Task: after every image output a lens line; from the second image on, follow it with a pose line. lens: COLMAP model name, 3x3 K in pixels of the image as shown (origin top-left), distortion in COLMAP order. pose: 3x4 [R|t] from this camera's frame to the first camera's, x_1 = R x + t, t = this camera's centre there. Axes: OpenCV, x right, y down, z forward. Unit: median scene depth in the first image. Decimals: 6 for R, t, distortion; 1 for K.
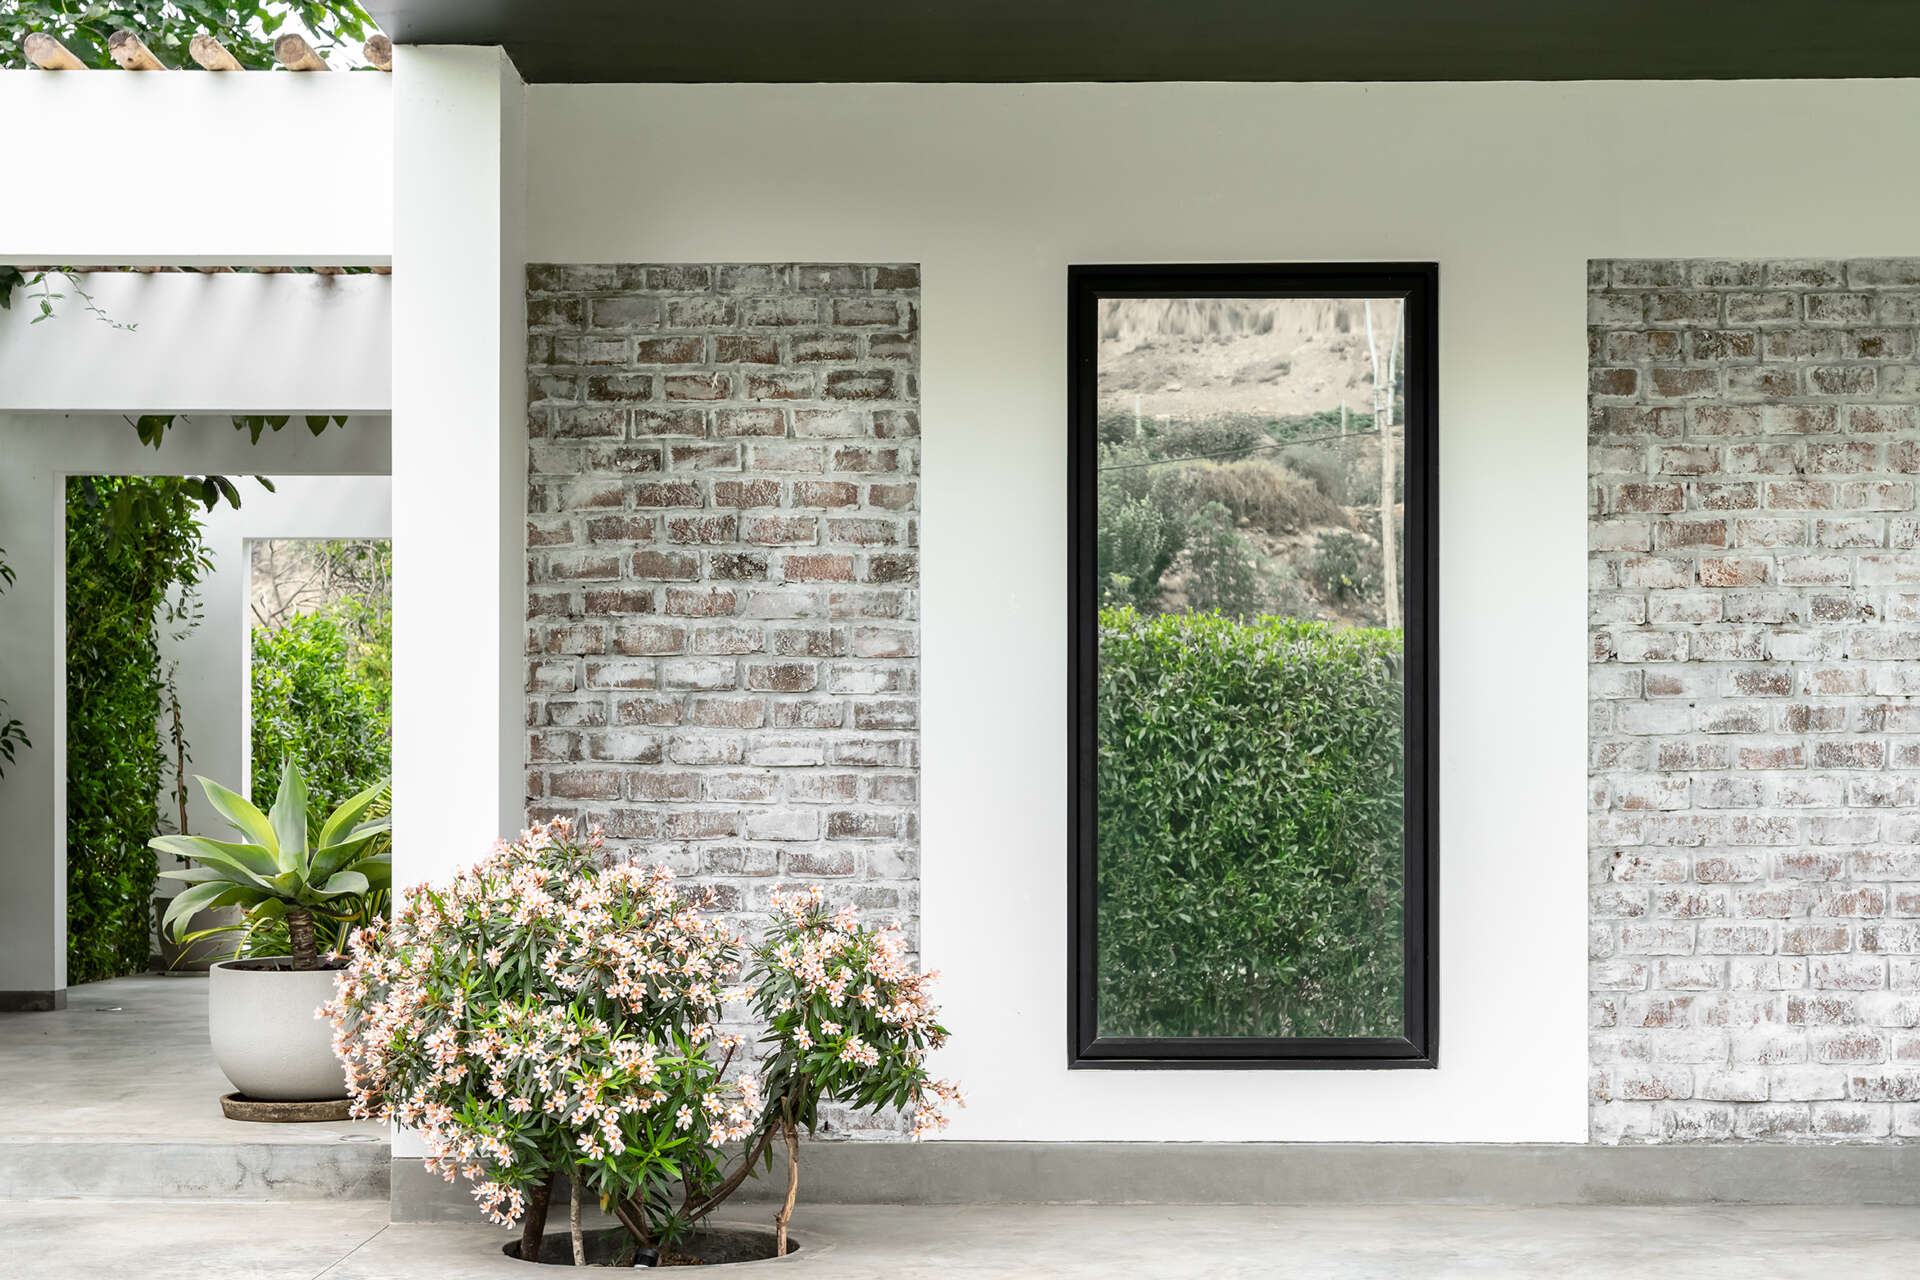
lens RADIAL K [[2736.1, 0, 960.0], [0, 2736.1, 795.3], [0, 0, 1]] dist [0.012631, 0.026918]
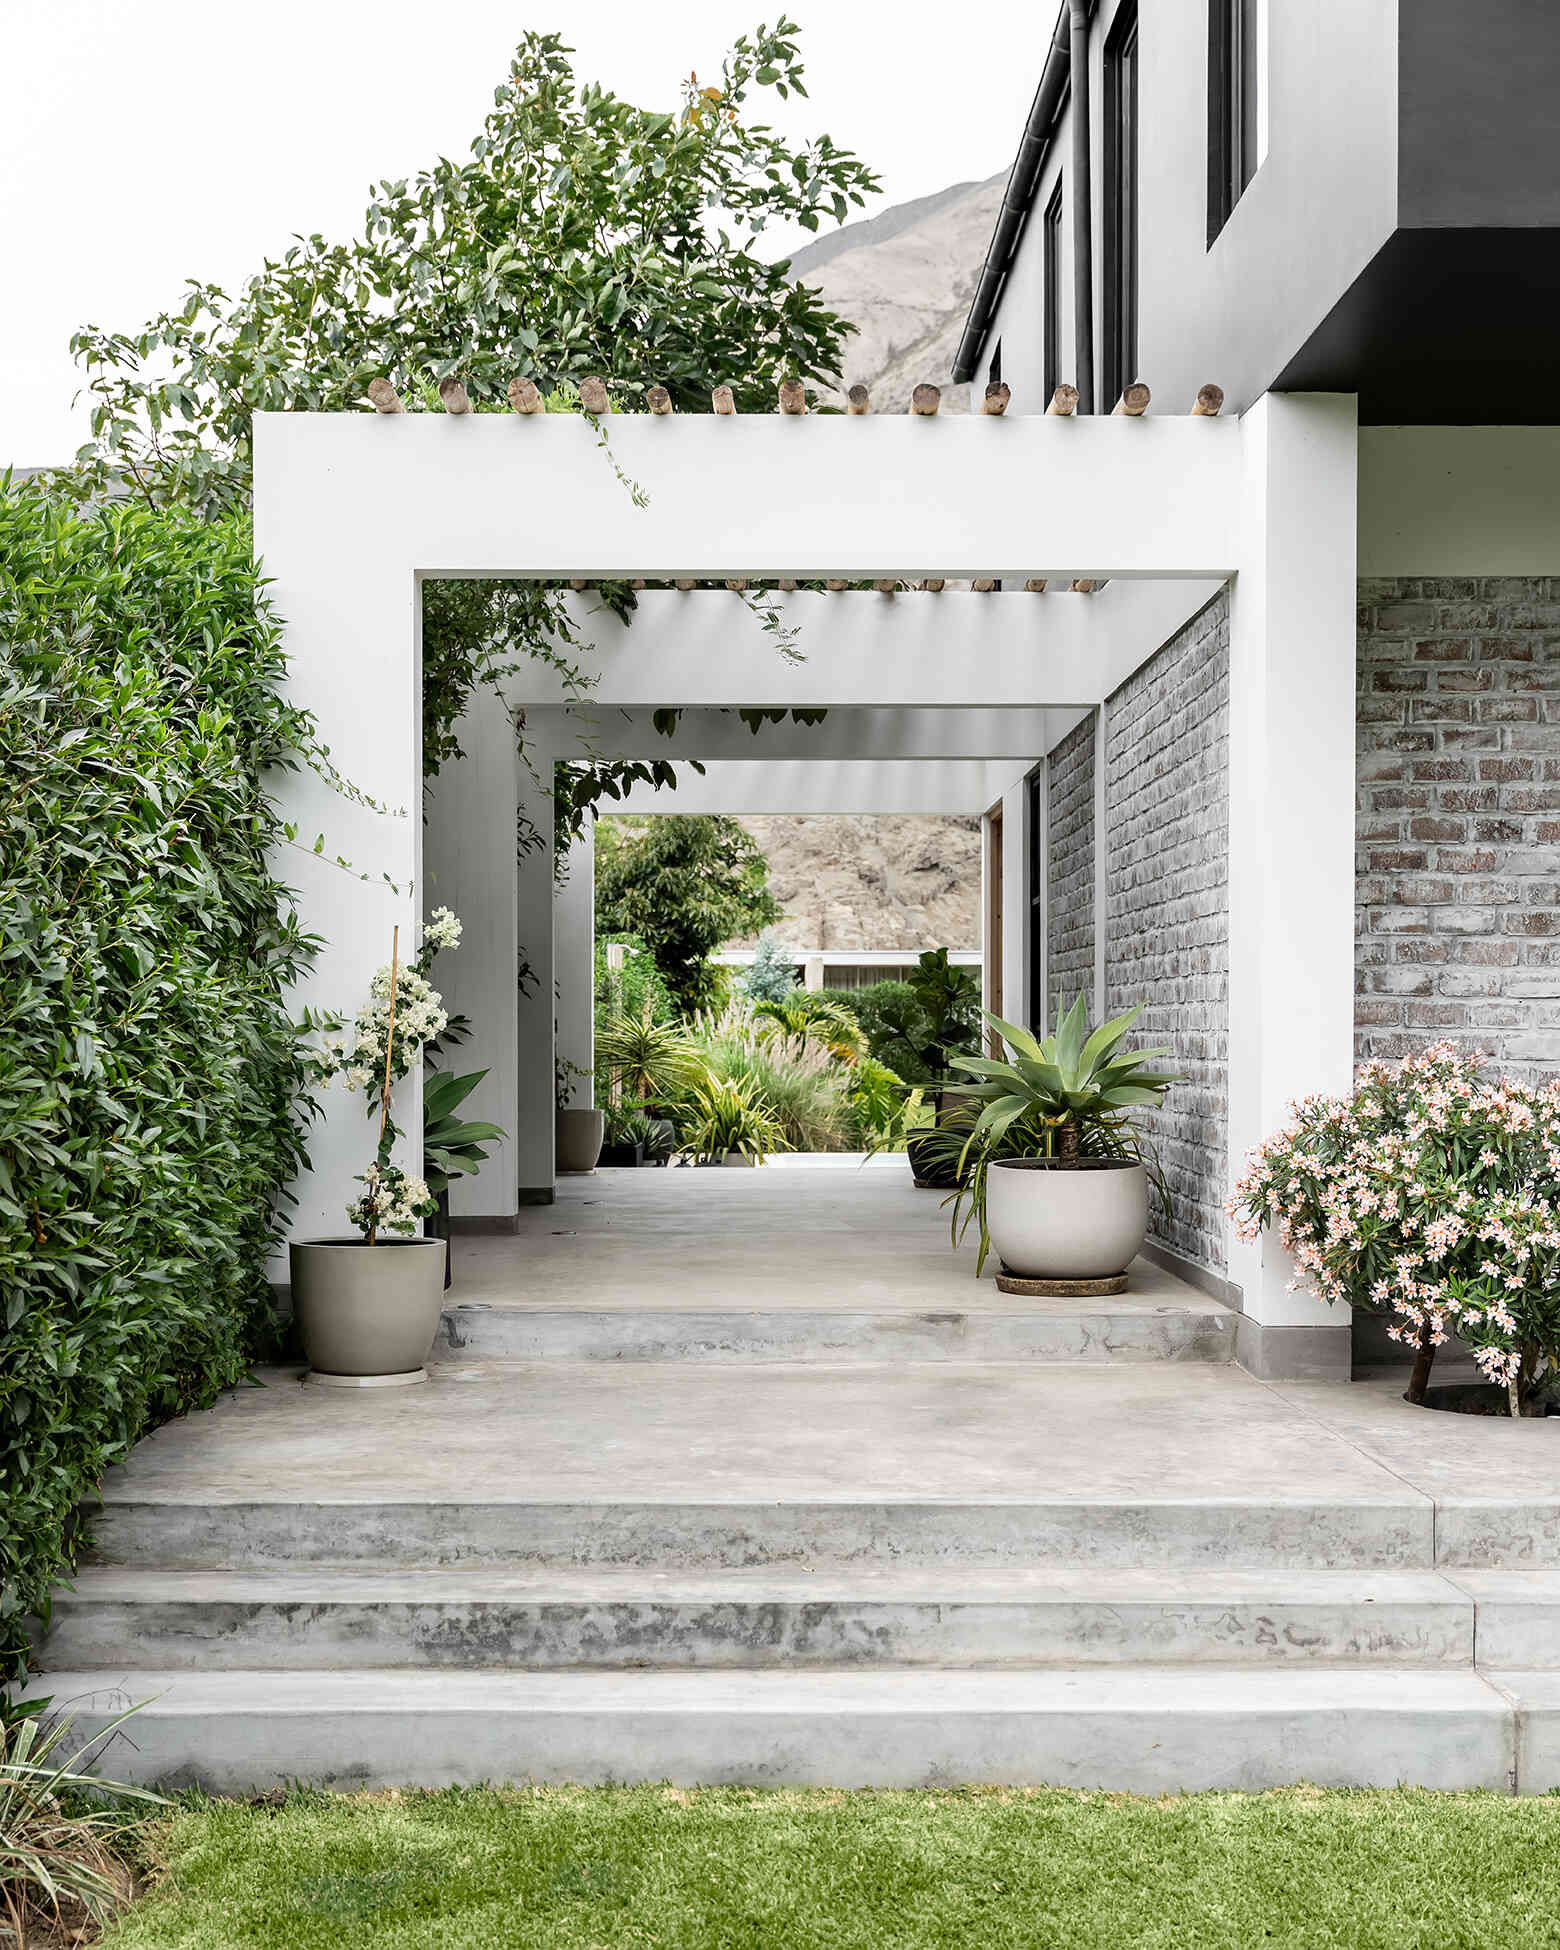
lens RADIAL K [[2219.2, 0, 779.4], [0, 2219.2, 1035.7], [0, 0, 1]] dist [-0.074738, 0.305264]
pose [[0.999940, -0.001667, 0.010827, -0.405345], [0.001627, 0.999992, 0.003654, 0.001867], [-0.010833, -0.003636, 0.999935, 0.038977]]
